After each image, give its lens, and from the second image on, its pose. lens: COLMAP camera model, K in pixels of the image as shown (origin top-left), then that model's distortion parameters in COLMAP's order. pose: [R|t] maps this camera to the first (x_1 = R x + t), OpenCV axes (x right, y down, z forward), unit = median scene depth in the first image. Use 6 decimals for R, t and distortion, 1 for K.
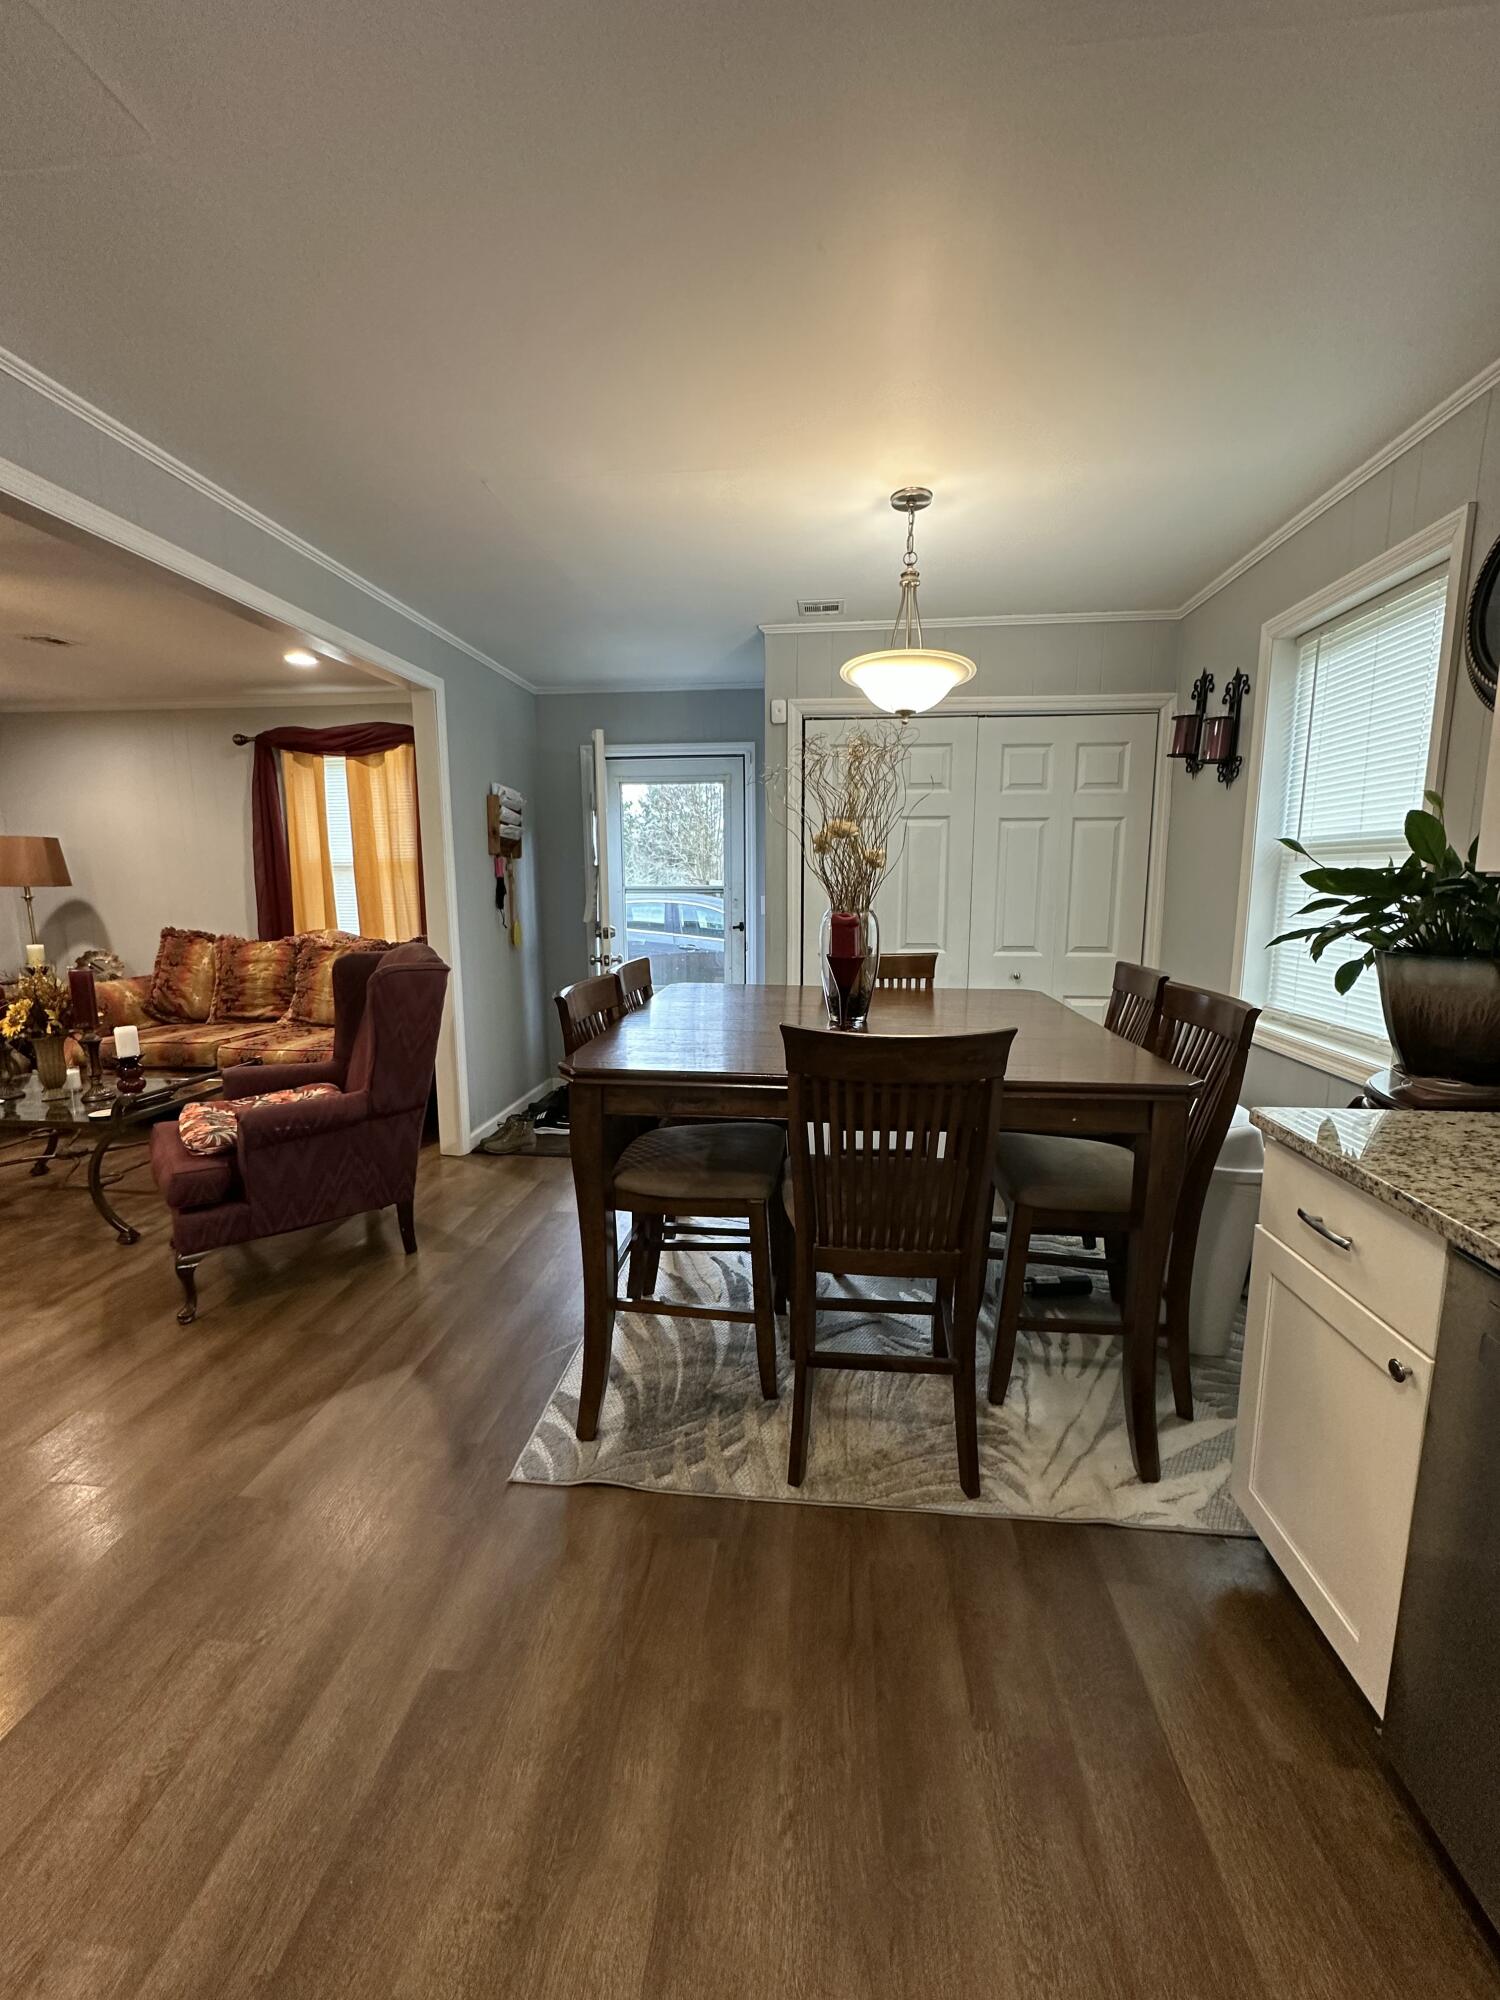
lens RADIAL K [[801.8, 0, 754.2], [0, 801.8, 996.7], [0, 0, 1]] dist [0.000797, -0.000152]
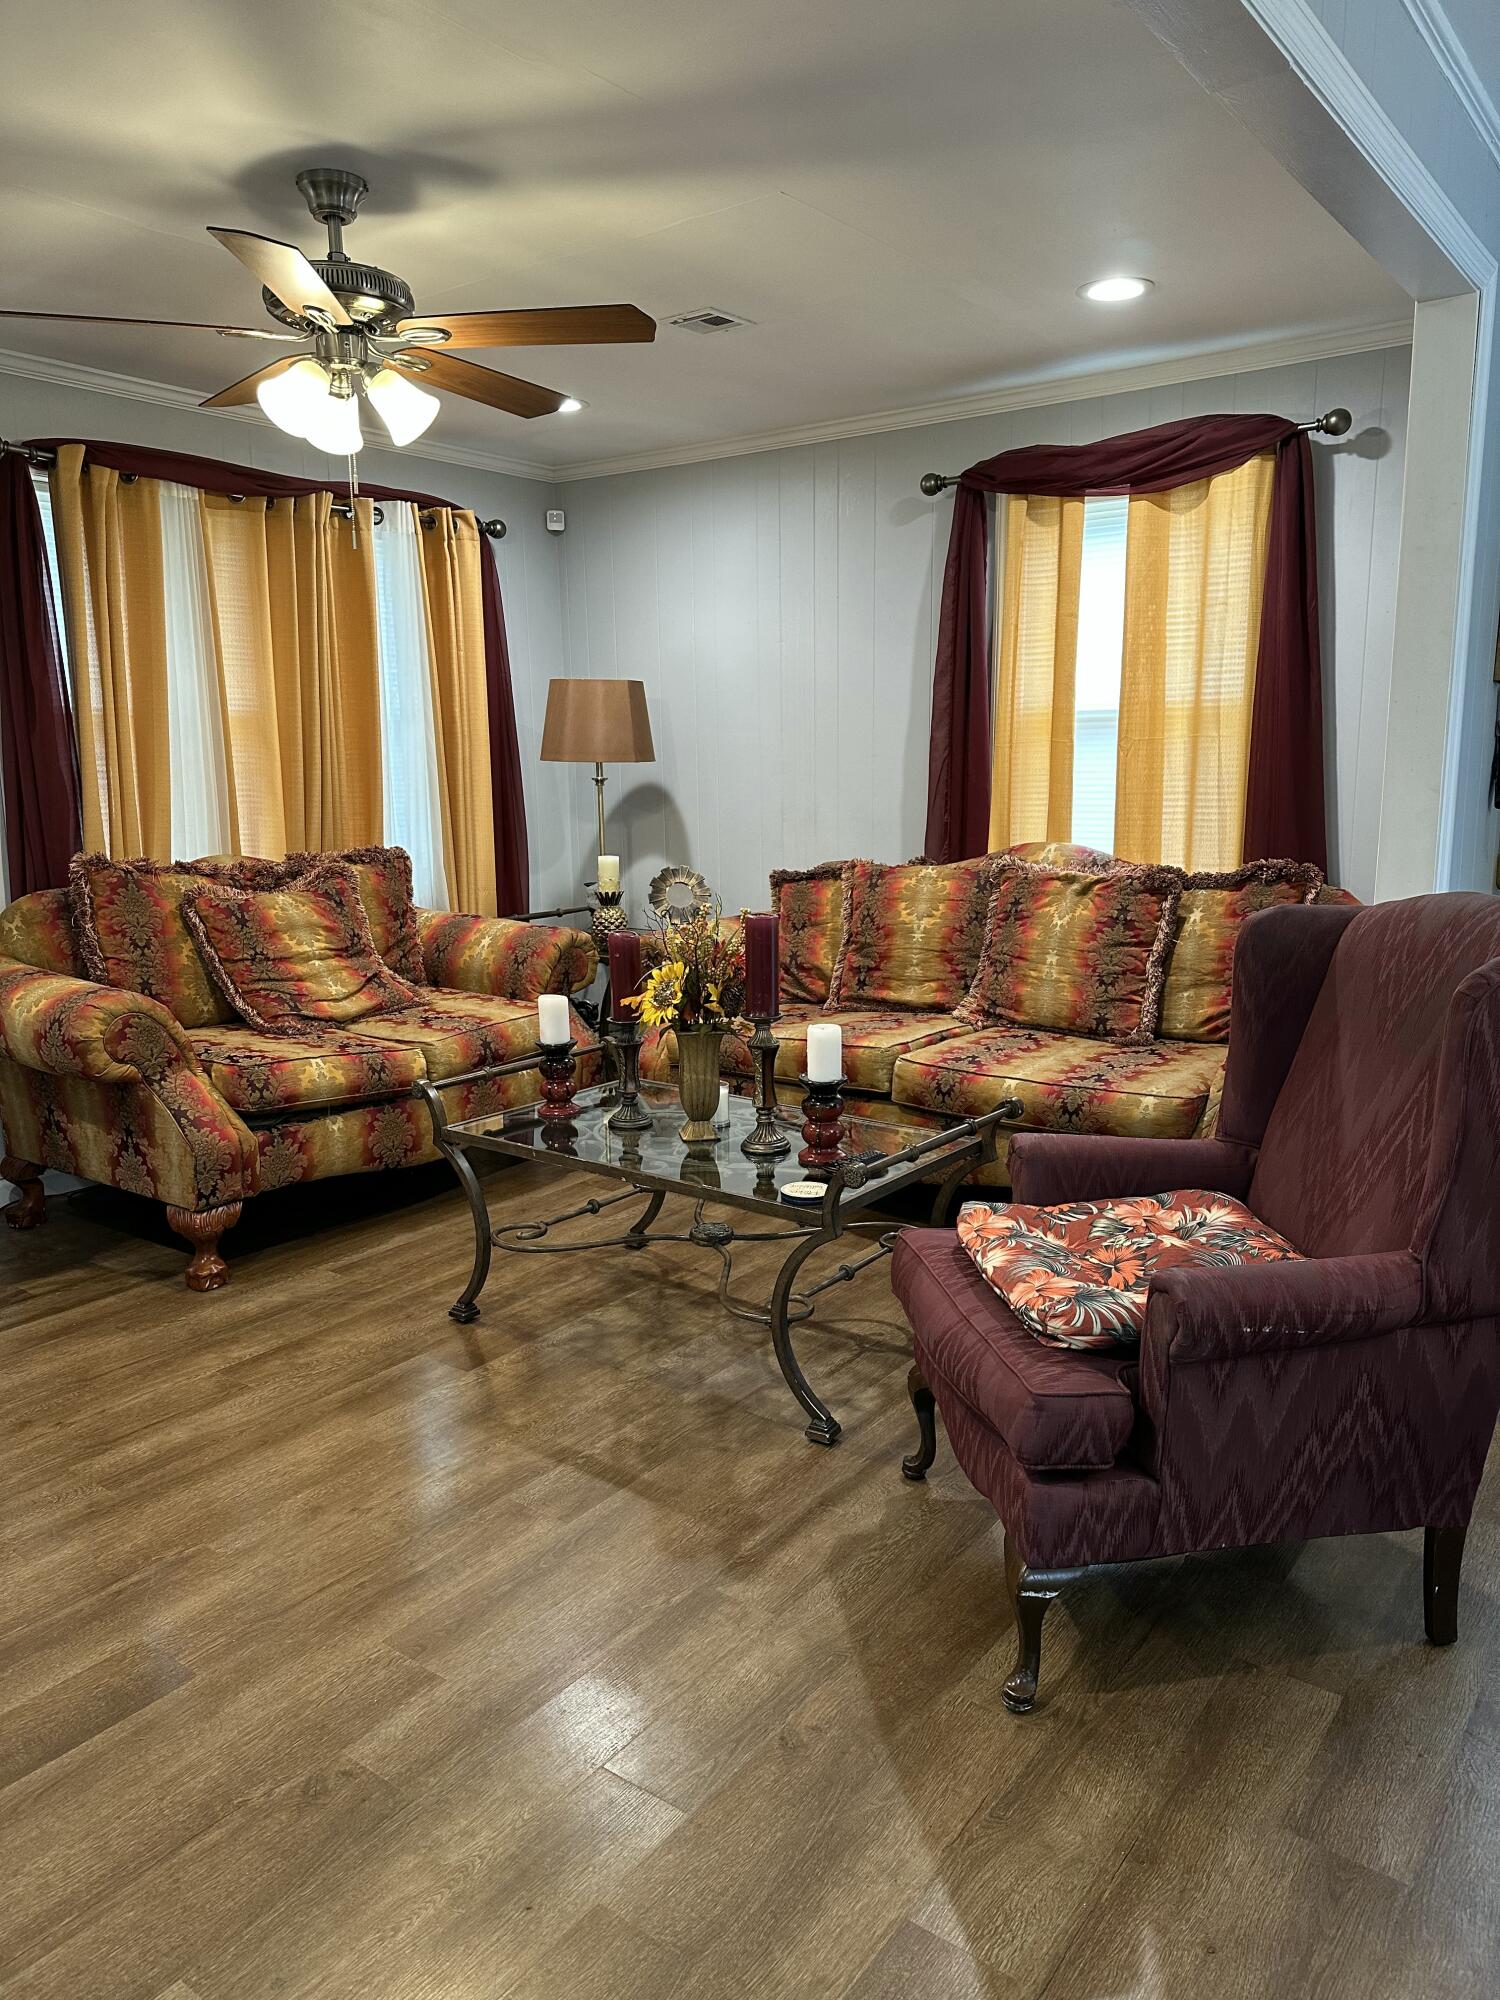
lens RADIAL K [[1412.2, 0, 752.3], [0, 1412.2, 1018.1], [0, 0, 1]] dist [0.051672, -0.039533]
pose [[0.858813, 0.090920, -0.504157, -0.235125], [-0.069220, 0.995695, 0.061651, -0.014771], [0.507592, -0.018049, 0.861409, 0.111940]]
